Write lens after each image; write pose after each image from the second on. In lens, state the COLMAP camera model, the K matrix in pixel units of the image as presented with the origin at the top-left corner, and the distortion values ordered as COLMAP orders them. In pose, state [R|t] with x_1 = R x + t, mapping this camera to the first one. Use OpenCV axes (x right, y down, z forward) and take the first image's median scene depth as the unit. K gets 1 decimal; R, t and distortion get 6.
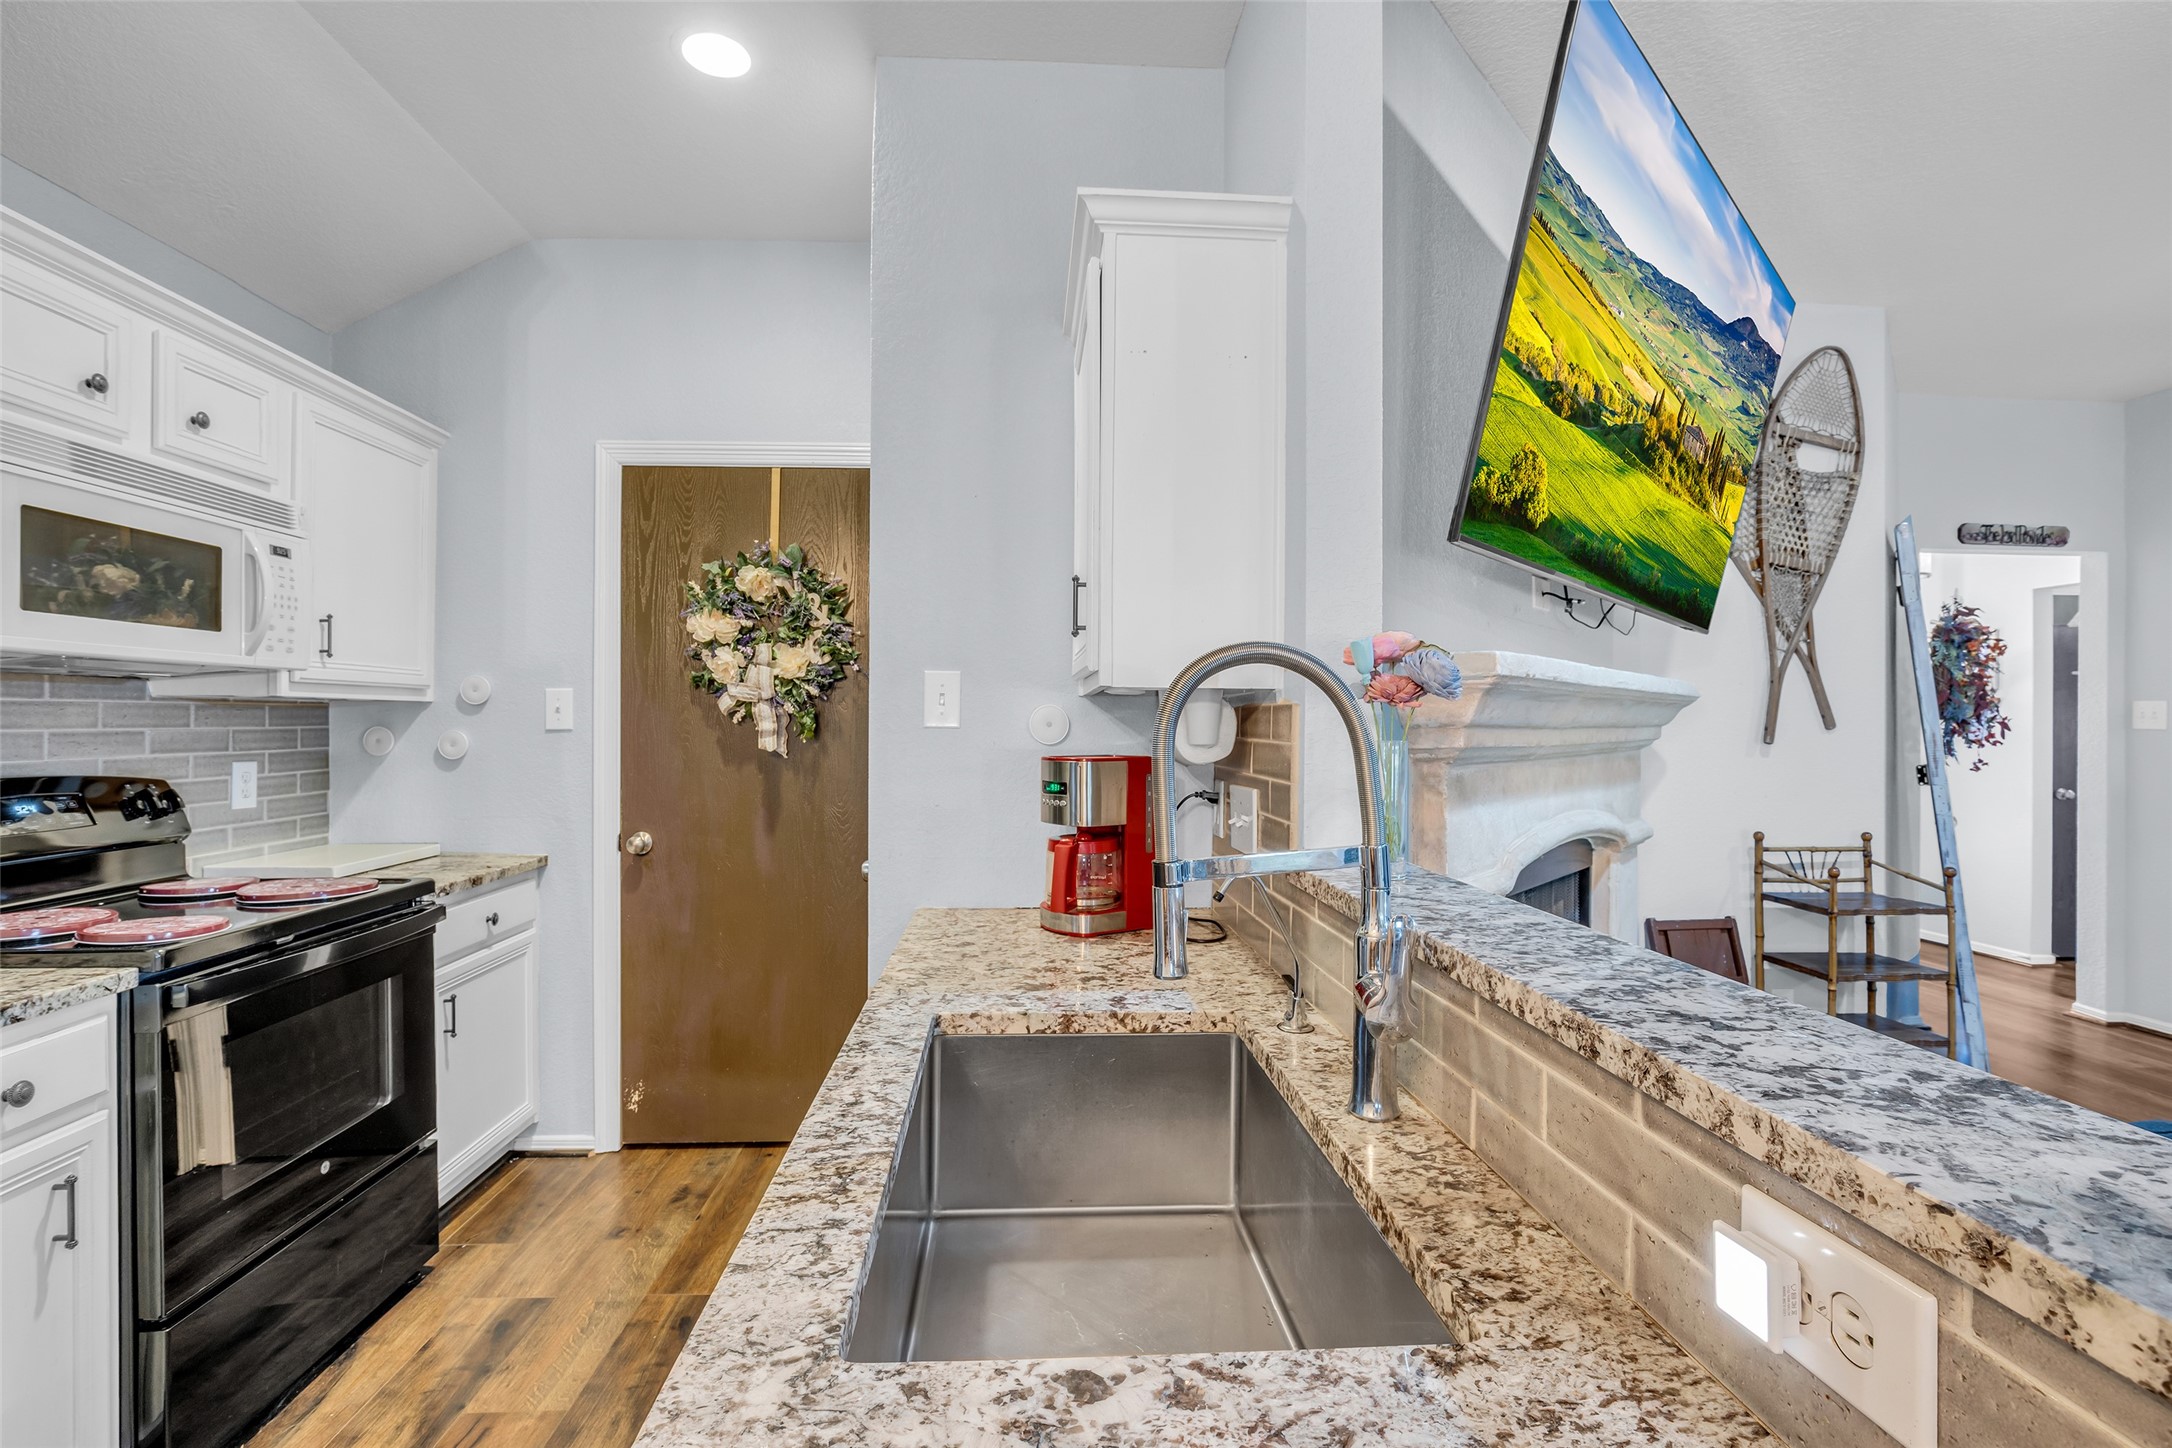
lens RADIAL K [[997.5, 0, 1074.0], [0, 997.5, 721.3], [0, 0, 1]] dist [-0.023466, 0.004027]
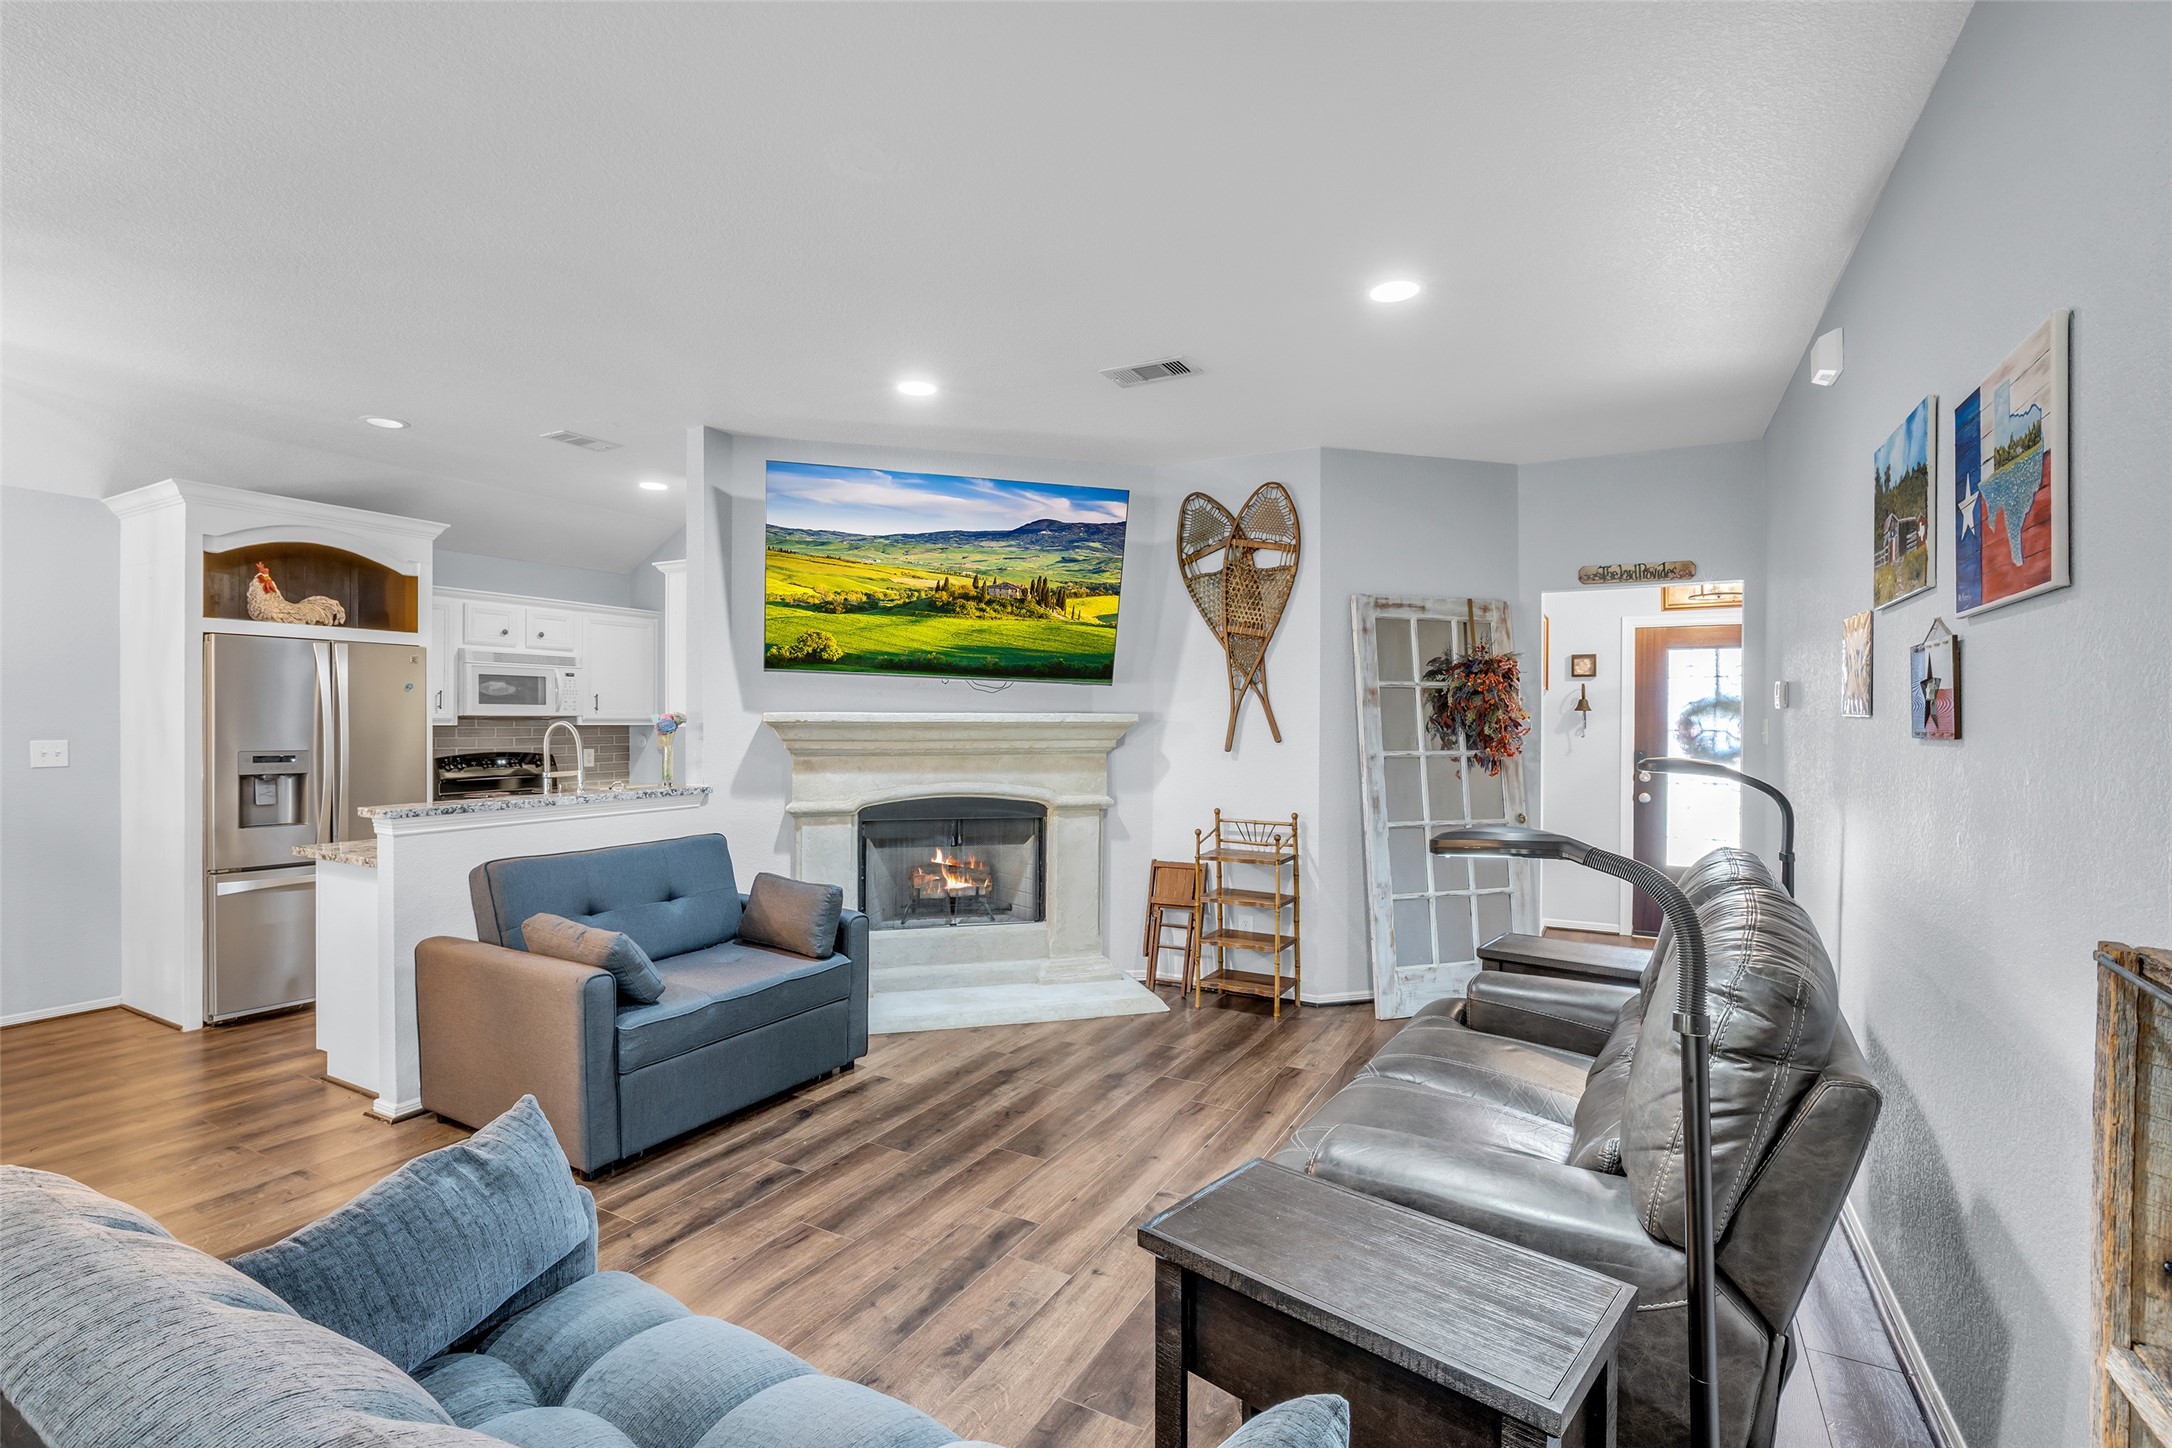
lens RADIAL K [[997.5, 0, 1084.7], [0, 997.5, 723.0], [0, 0, 1]] dist [-0.023466, 0.004027]
pose [[0.840593, -0.000428, -0.541666, 2.018286], [0.002322, 0.999993, 0.002813, -0.038189], [0.541662, -0.003622, 0.840589, -0.612343]]
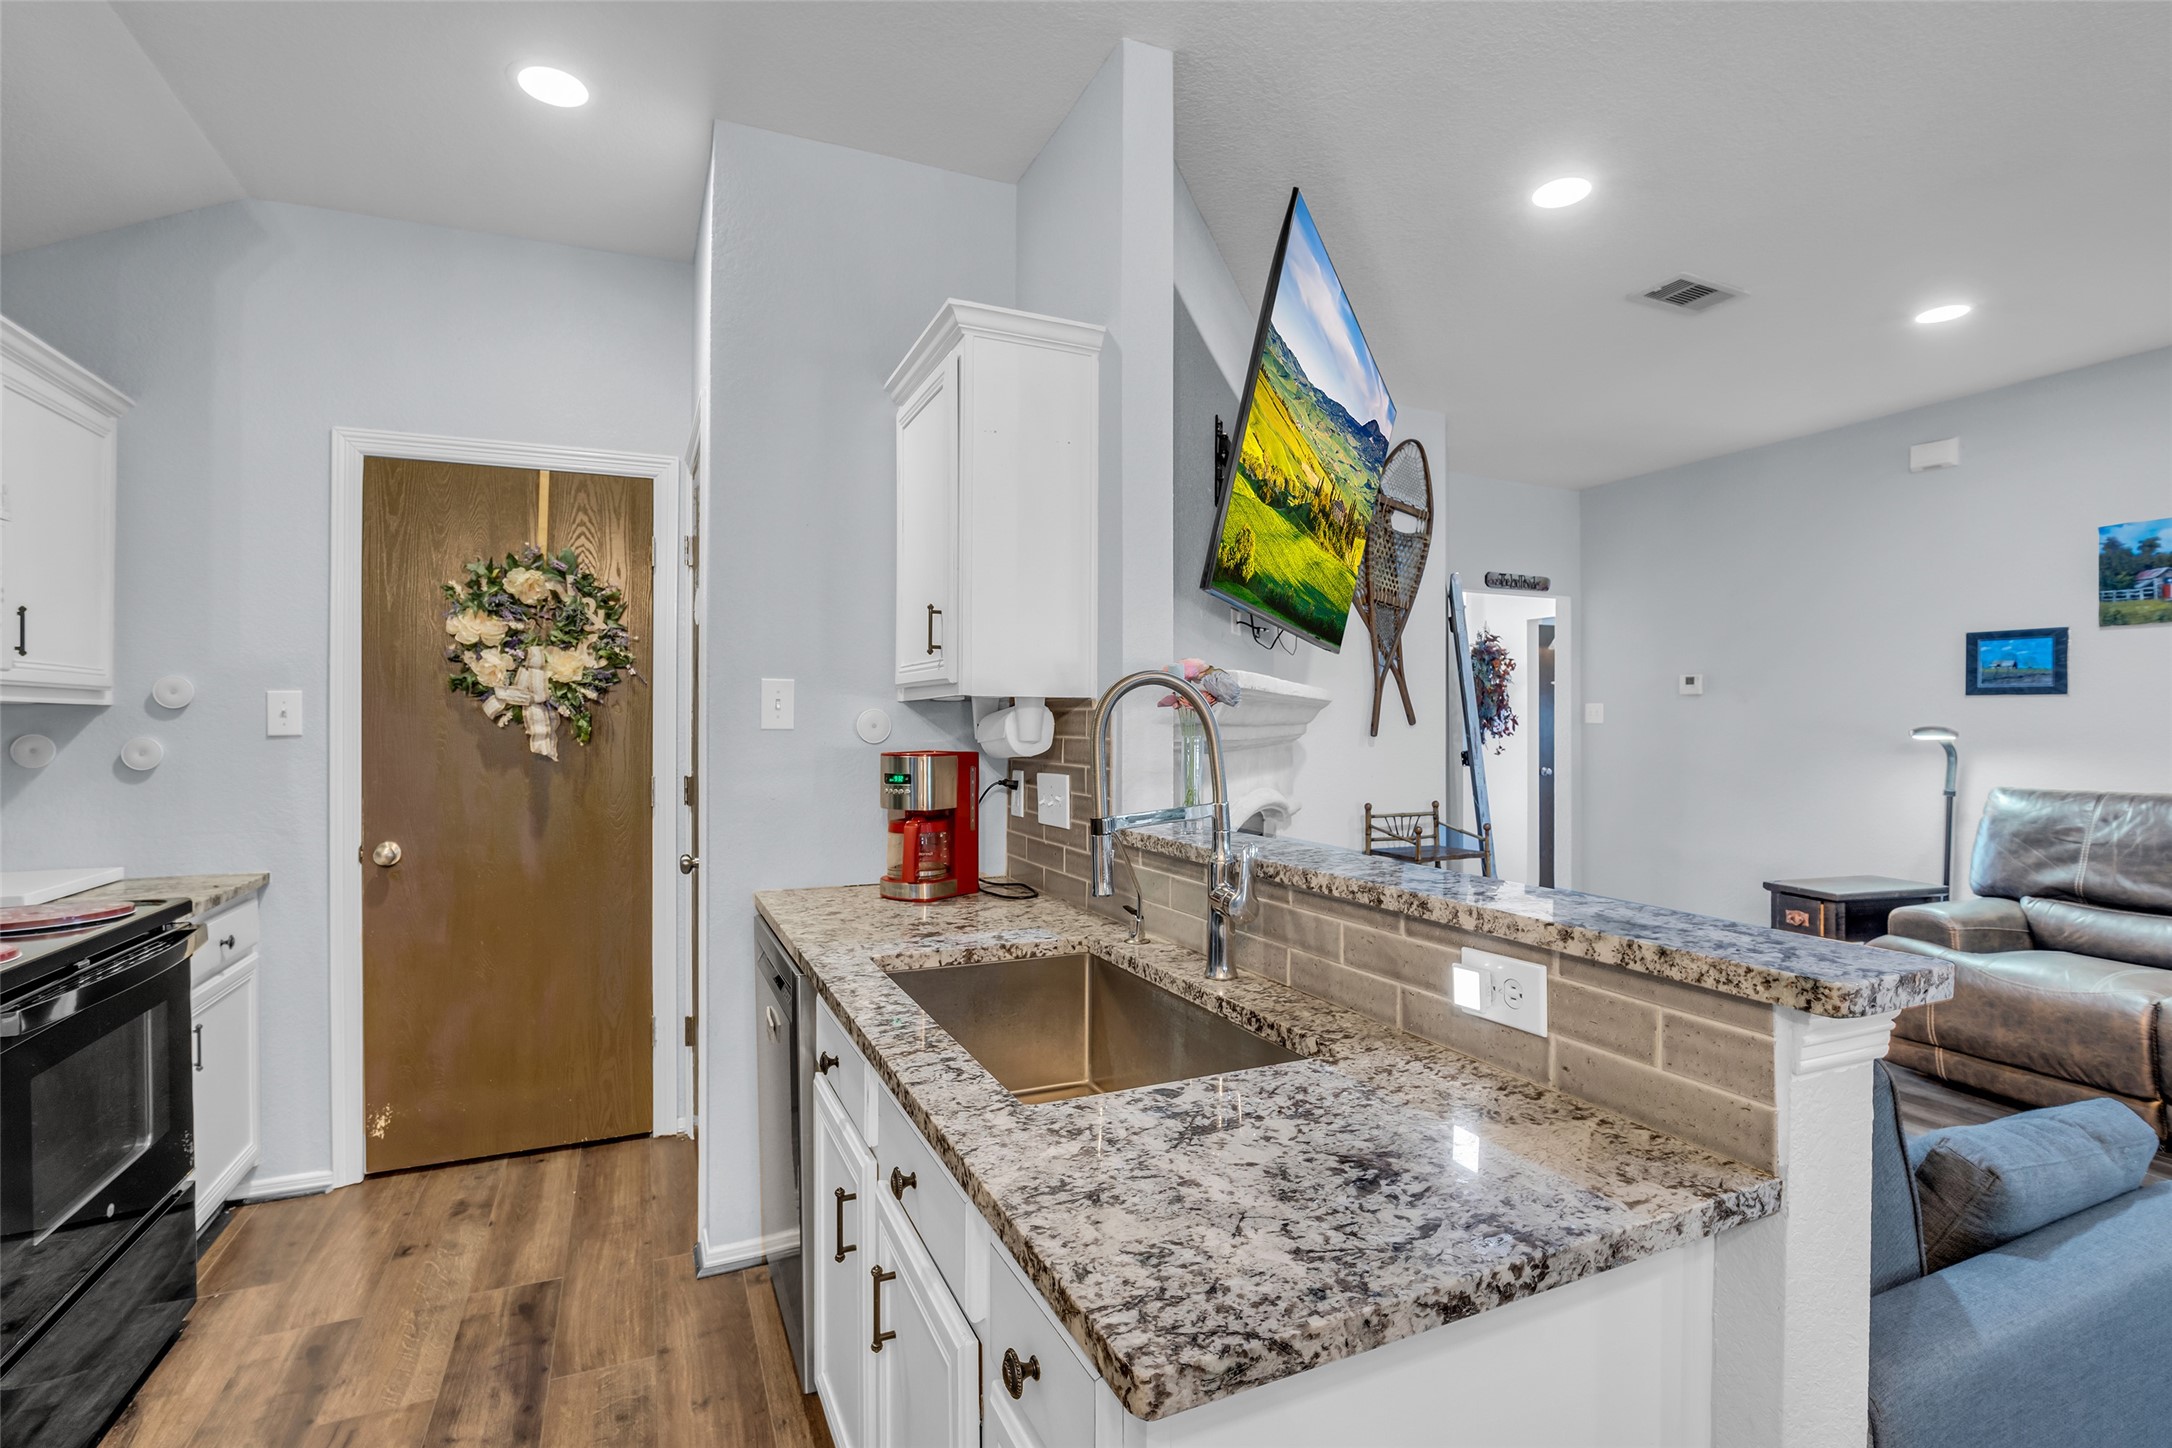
lens RADIAL K [[997.5, 0, 1092.4], [0, 997.5, 719.5], [0, 0, 1]] dist [-0.023466, 0.004027]
pose [[0.933001, -0.005202, 0.359836, -0.188838], [0.005692, 0.999984, -0.000301, -0.002171], [-0.359829, 0.002329, 0.933015, -0.159305]]
